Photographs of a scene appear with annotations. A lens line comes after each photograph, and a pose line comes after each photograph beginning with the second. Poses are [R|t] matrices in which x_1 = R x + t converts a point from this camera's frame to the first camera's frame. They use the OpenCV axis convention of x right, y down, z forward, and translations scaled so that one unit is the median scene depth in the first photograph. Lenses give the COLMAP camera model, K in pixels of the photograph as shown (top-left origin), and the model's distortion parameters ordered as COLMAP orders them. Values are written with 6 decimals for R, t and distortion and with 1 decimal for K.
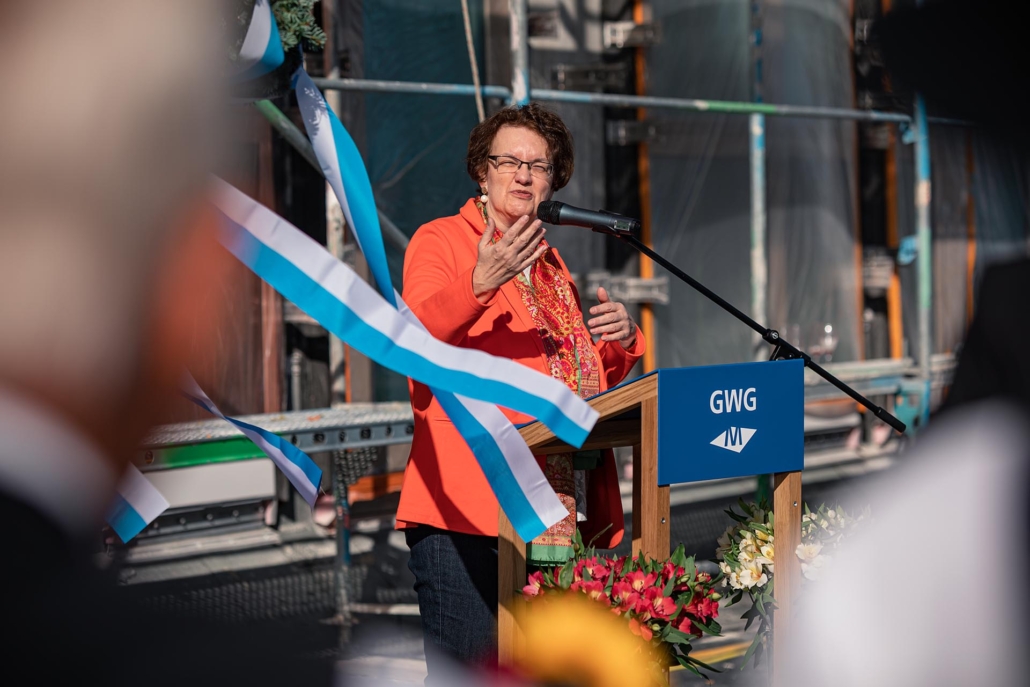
lens RADIAL K [[3328.8, 0, 515.0], [0, 3328.8, 343.5], [0, 0, 1]] dist [-0.005141, -0.087700]
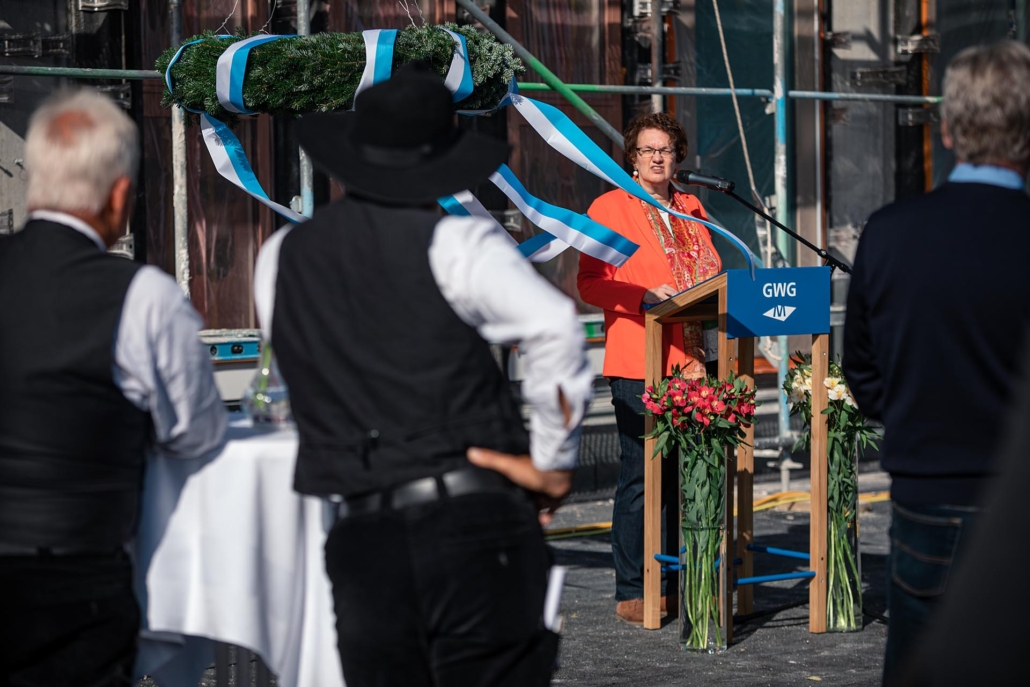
lens RADIAL K [[3119.0, 0, 515.0], [0, 3119.0, 343.5], [0, 0, 1]] dist [0.126485, 0.675511]
pose [[0.983508, 0.015202, -0.180222, 0.218214], [-0.012558, 0.999796, 0.015805, 0.020988], [0.180426, -0.013281, 0.983499, -0.571859]]
